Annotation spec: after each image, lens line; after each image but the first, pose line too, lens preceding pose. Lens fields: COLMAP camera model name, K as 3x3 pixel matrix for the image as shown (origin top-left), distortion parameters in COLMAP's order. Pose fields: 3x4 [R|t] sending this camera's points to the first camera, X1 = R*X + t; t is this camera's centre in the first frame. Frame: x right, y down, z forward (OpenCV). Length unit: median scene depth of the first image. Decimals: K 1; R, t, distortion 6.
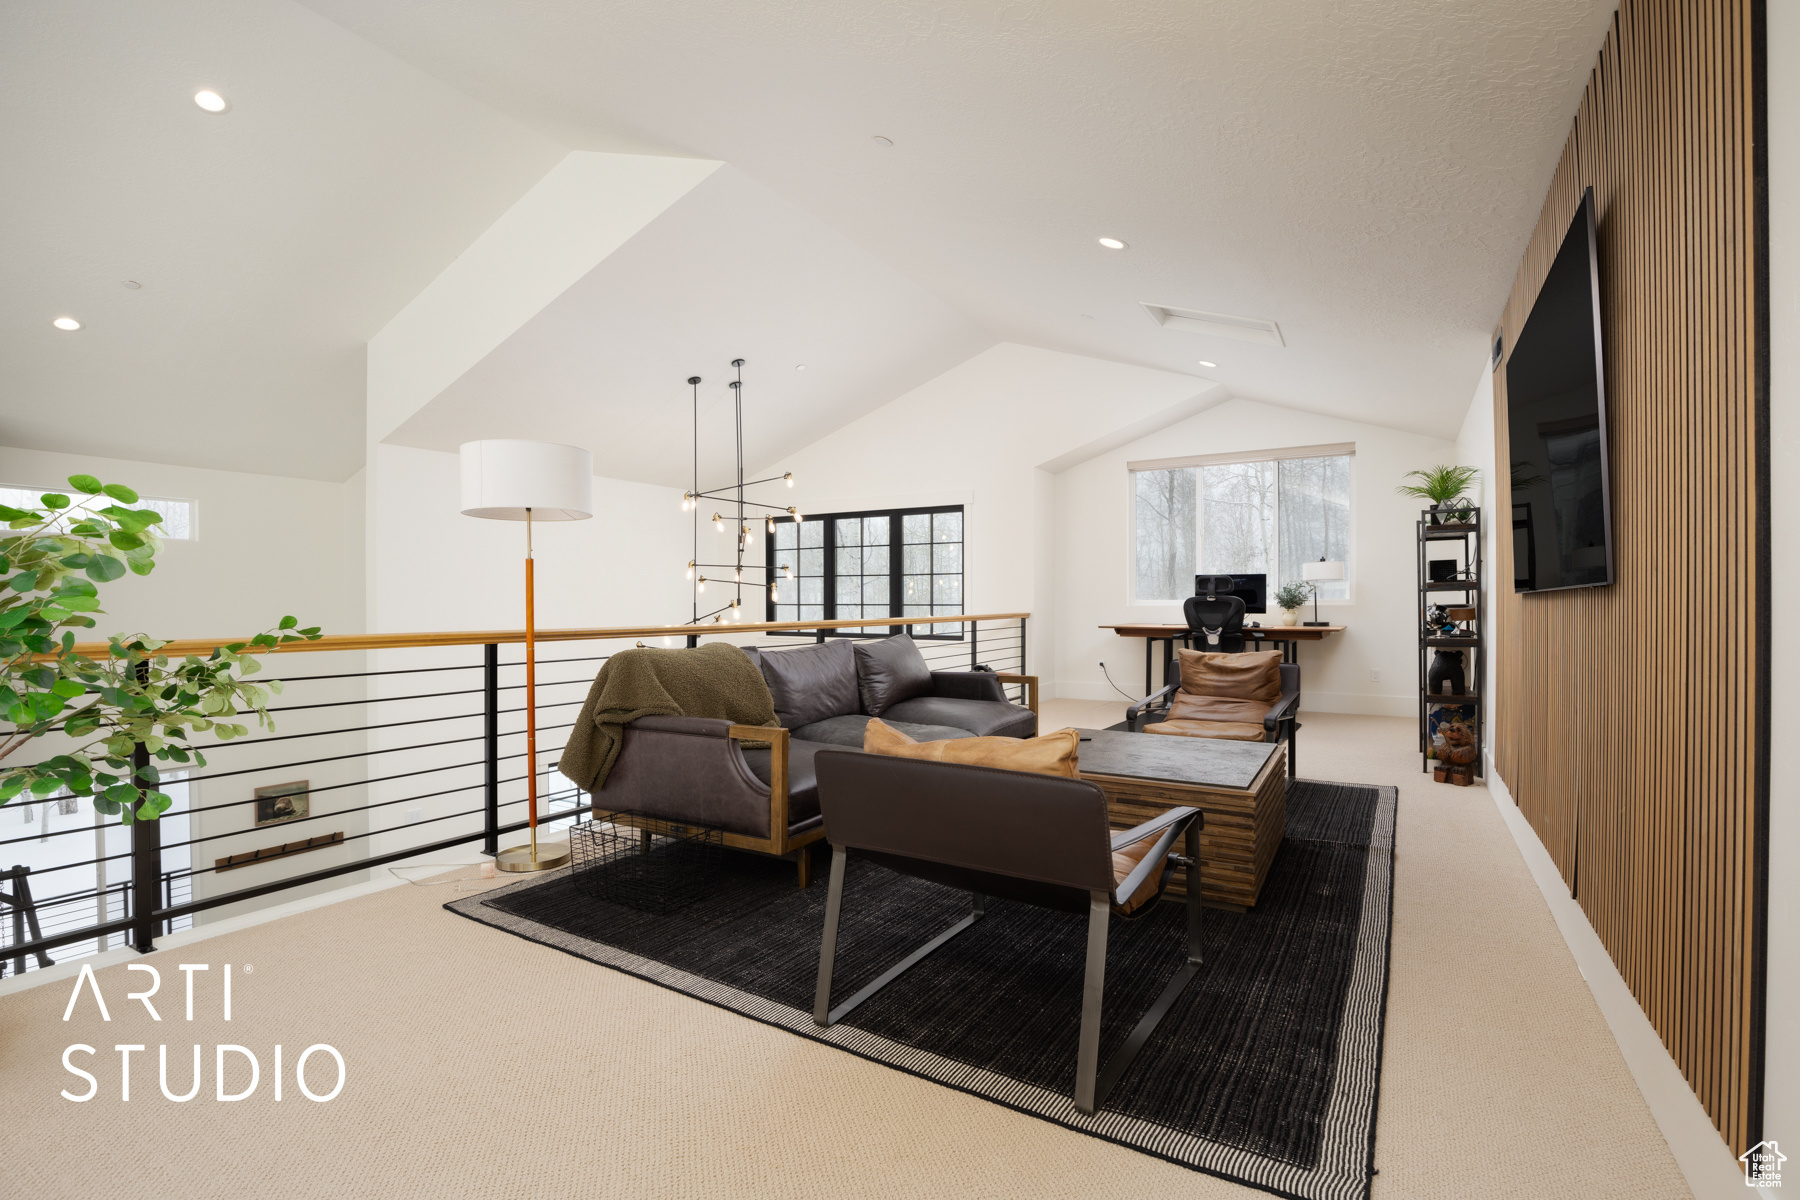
lens RADIAL K [[830.4, 0, 898.4], [0, 830.4, 602.7], [0, 0, 1]] dist [0.001419, -0.000102]
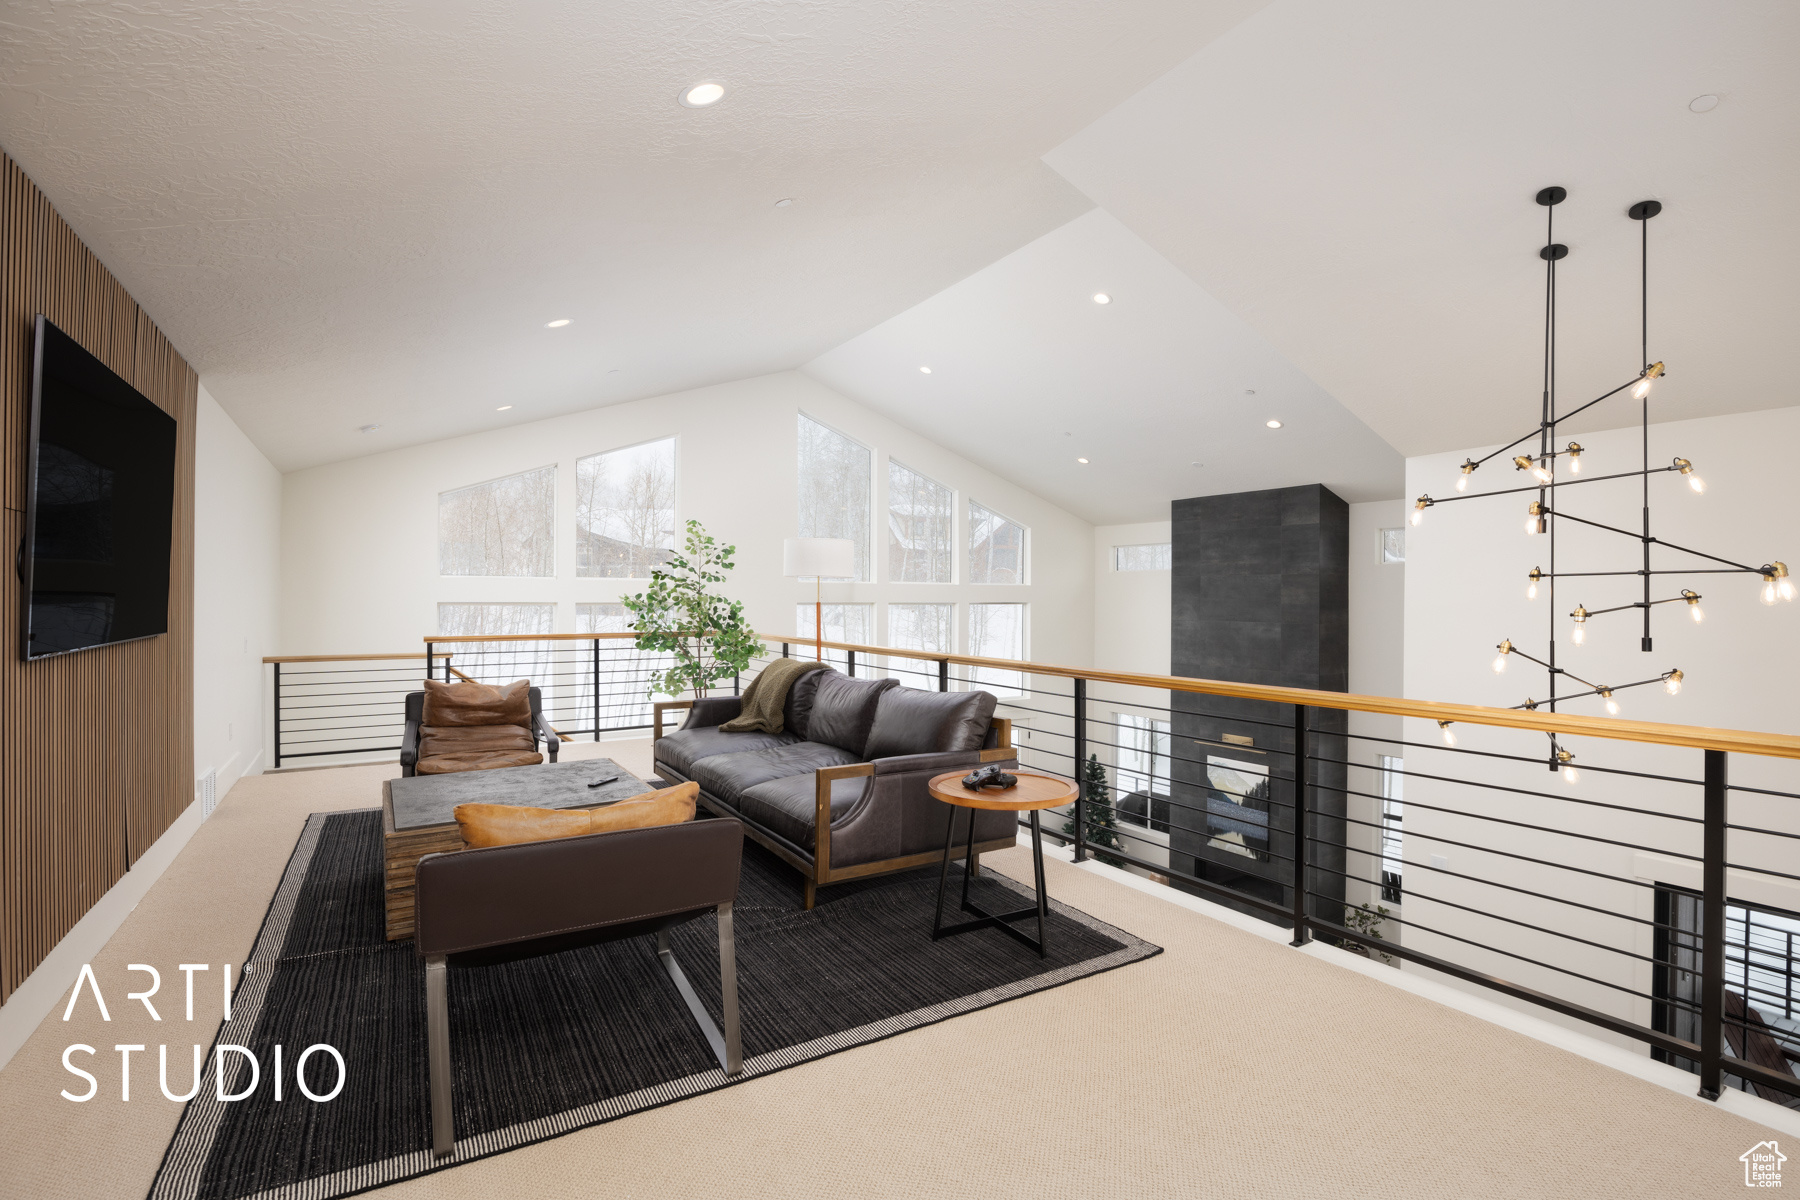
lens RADIAL K [[830.4, 0, 897.7], [0, 830.4, 602.6], [0, 0, 1]] dist [0.001419, -0.000102]
pose [[-0.467708, 0.000320, -0.883883, 1.196787], [-0.000576, 1.000000, 0.000666, -0.106595], [0.883883, 0.000821, -0.467708, 2.305322]]
